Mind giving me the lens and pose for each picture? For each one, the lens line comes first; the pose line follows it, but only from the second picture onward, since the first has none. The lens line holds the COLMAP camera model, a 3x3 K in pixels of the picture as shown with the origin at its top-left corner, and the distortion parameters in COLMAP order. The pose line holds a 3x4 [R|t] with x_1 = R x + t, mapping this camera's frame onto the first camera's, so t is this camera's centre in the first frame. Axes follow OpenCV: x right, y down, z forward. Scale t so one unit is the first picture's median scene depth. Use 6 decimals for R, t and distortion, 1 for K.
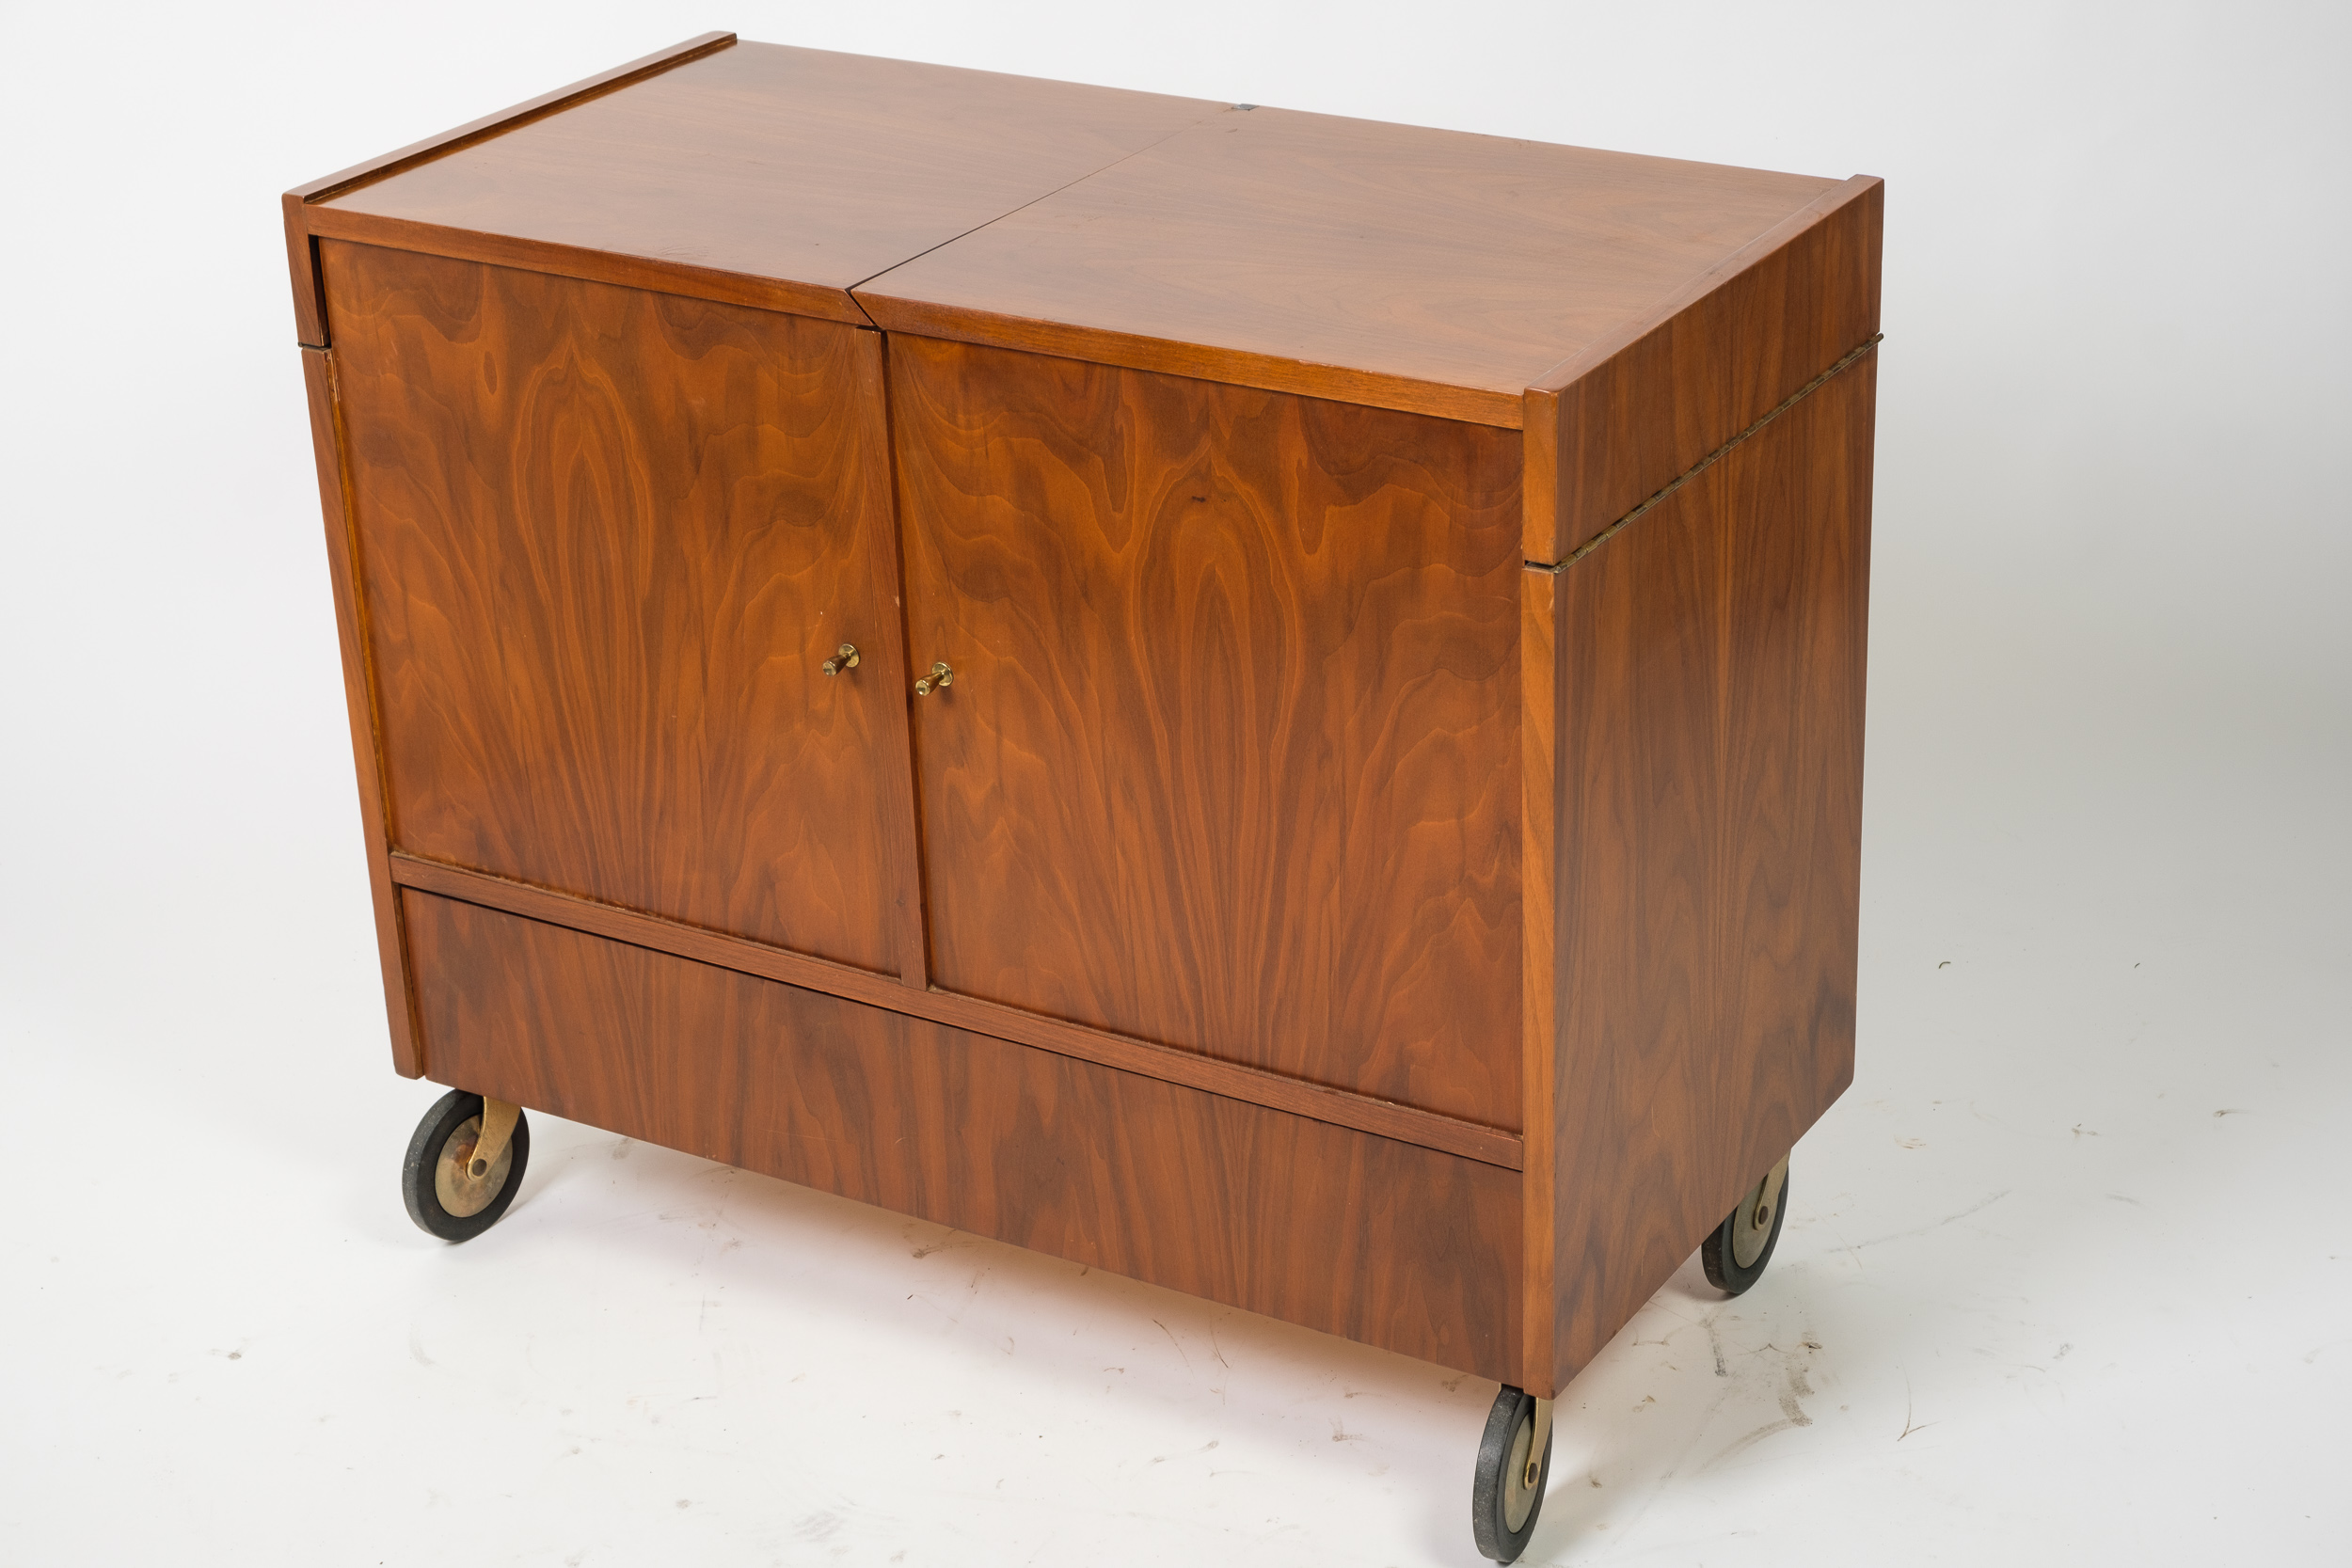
lens RADIAL K [[4382.6, 0, 1177.8], [0, 4382.6, 794.6], [0, 0, 1]] dist [-0.006622, 0.000000]
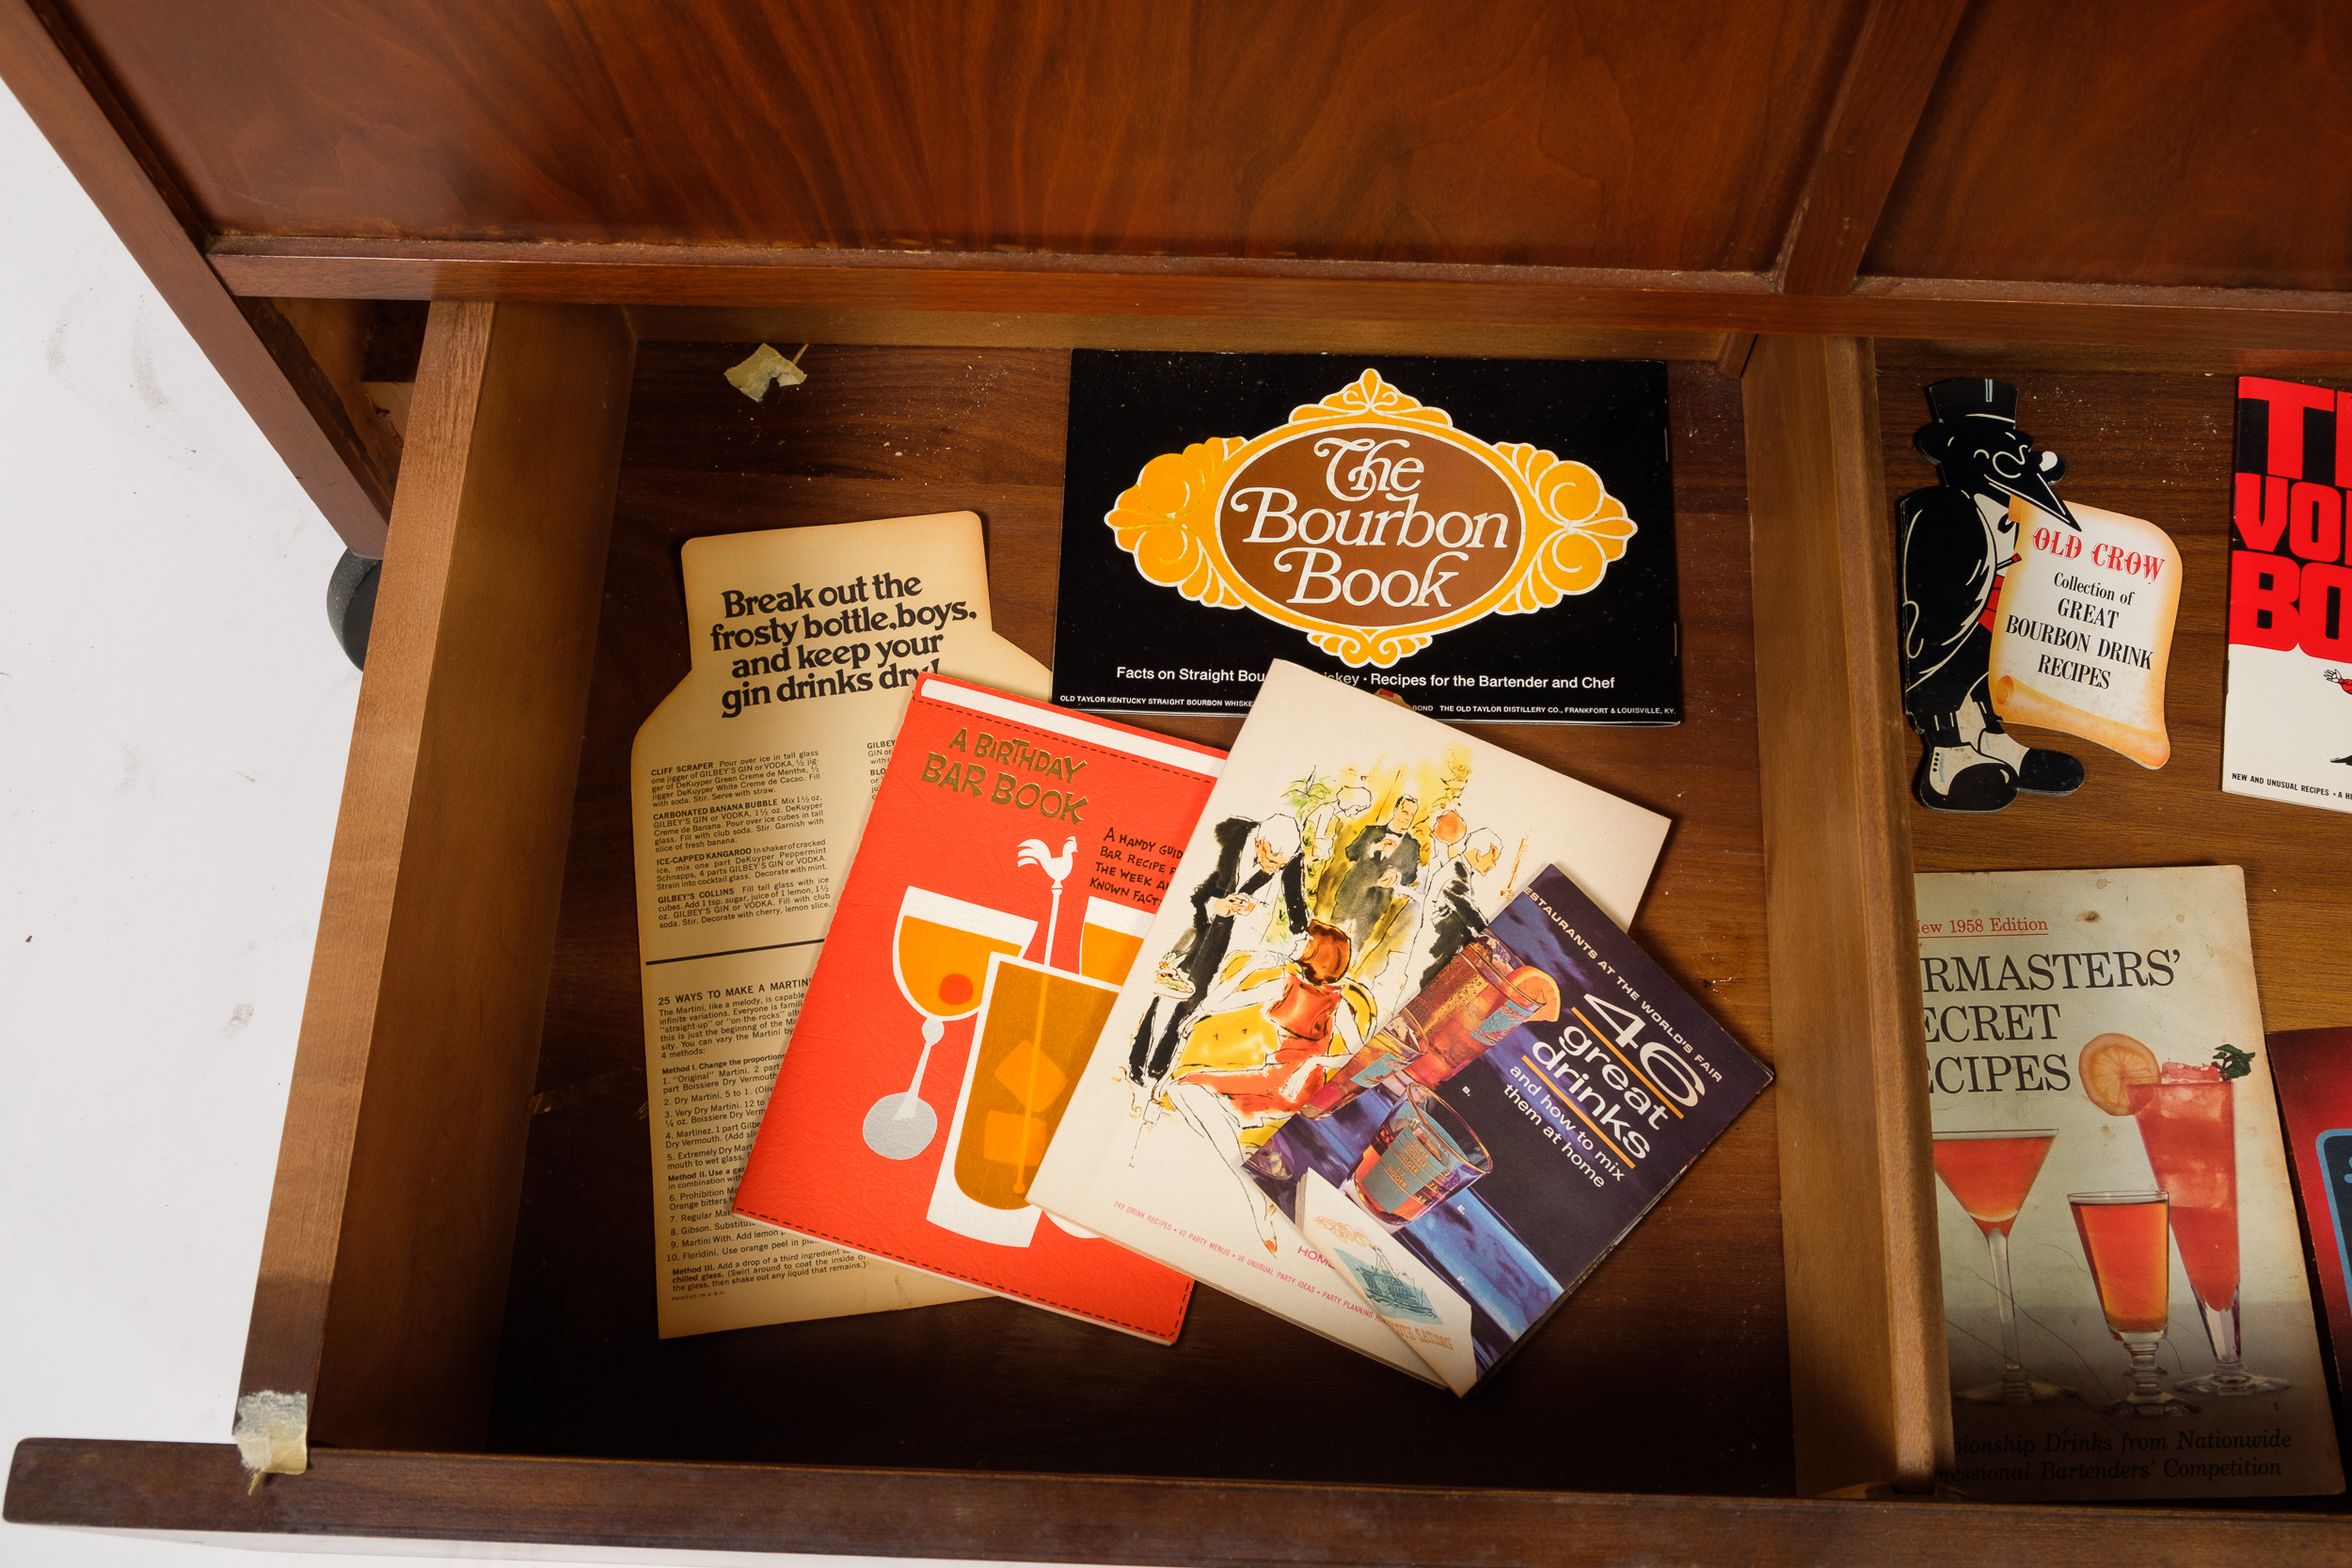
lens RADIAL K [[2324.8, 0, 1203.7], [0, 2324.8, 804.4], [0, 0, 1]] dist [-0.026011, 0.000000]
pose [[0.871952, -0.441753, 0.211077, -0.183268], [0.183656, 0.694774, 0.695384, -0.089264], [-0.453839, -0.567577, 0.686940, 0.860188]]
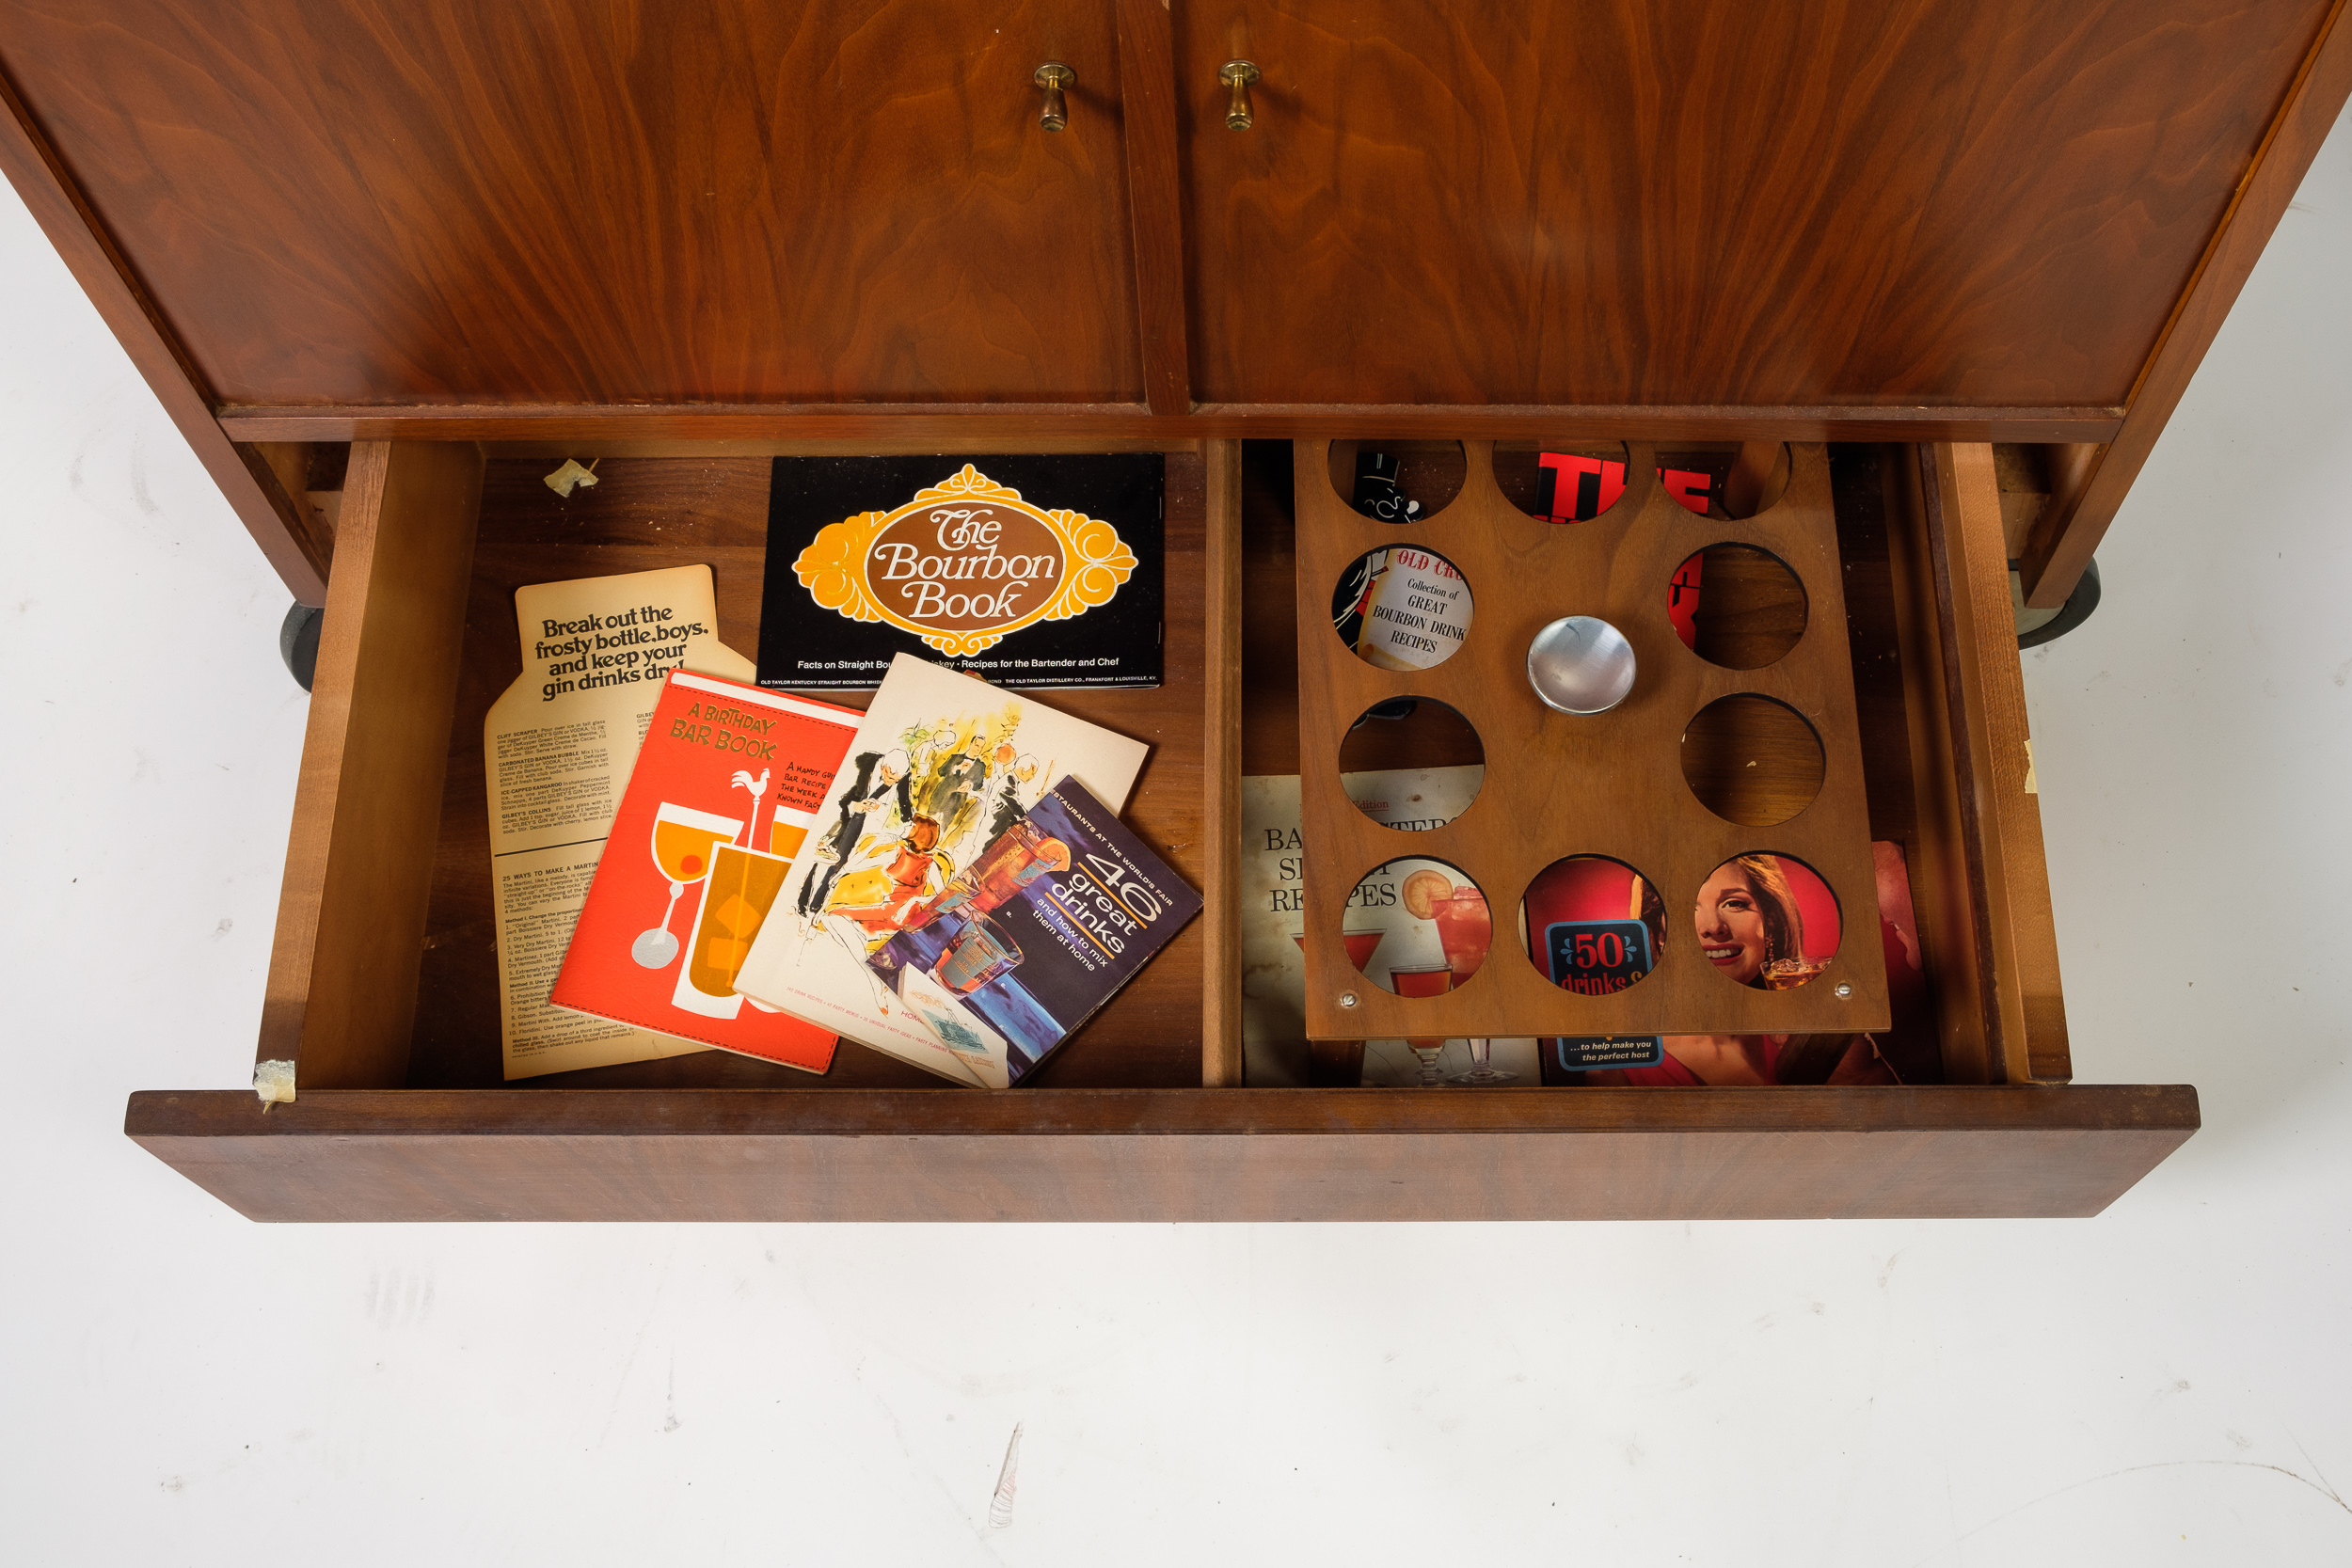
lens RADIAL K [[2593.4, 0, 1245.4], [0, 2593.4, 832.8], [0, 0, 1]] dist [-0.052727, 0.000000]
pose [[0.854092, -0.458761, 0.245084, -0.187447], [0.191151, 0.715086, 0.672394, -0.191930], [-0.483724, -0.527438, 0.698442, 0.675122]]
